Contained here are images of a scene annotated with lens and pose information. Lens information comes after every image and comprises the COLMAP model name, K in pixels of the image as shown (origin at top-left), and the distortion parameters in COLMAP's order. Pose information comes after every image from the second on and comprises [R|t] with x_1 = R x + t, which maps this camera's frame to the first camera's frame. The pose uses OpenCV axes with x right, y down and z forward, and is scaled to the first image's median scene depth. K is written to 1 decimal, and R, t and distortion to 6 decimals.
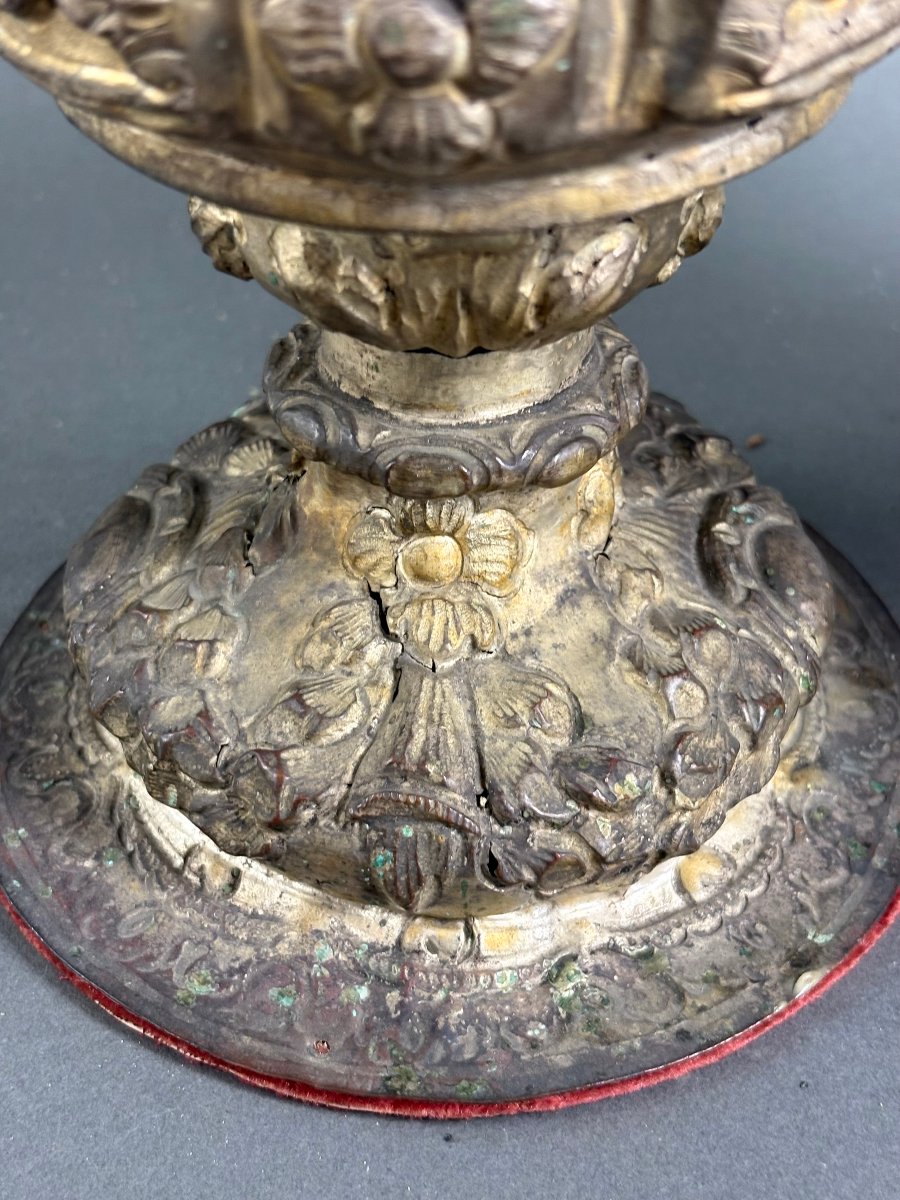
lens RADIAL K [[1814.0, 0, 450.4], [0, 1814.0, 602.0], [0, 0, 1]] dist [0.051051, 0.000000]
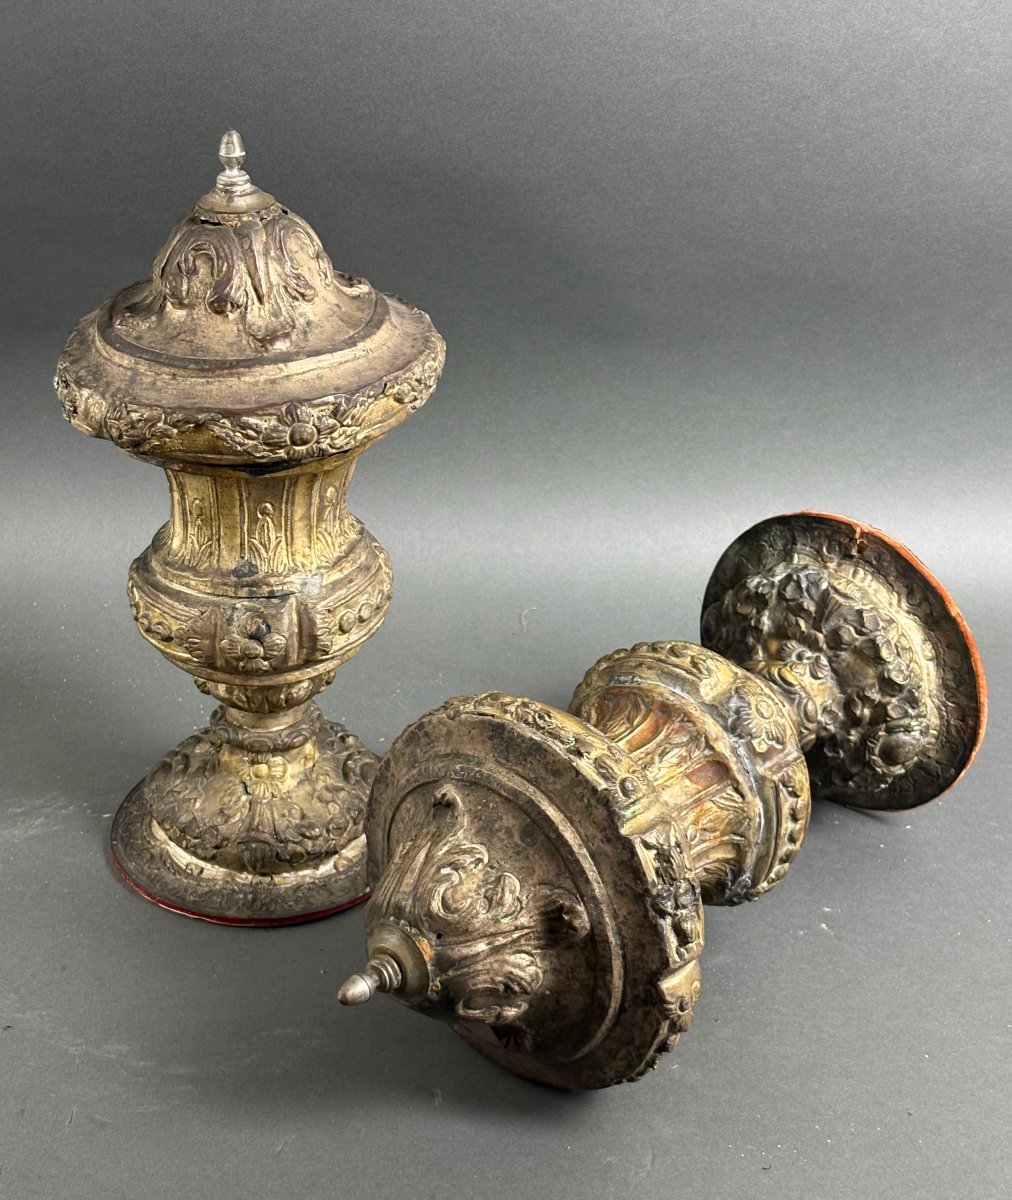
lens RADIAL K [[2093.0, 0, 499.2], [0, 2093.0, 548.2], [0, 0, 1]] dist [0.156688, 0.000000]
pose [[0.995731, -0.018972, 0.090330, 0.091526], [0.037007, 0.978604, -0.202397, 0.395230], [-0.084557, 0.204875, 0.975129, -3.098324]]
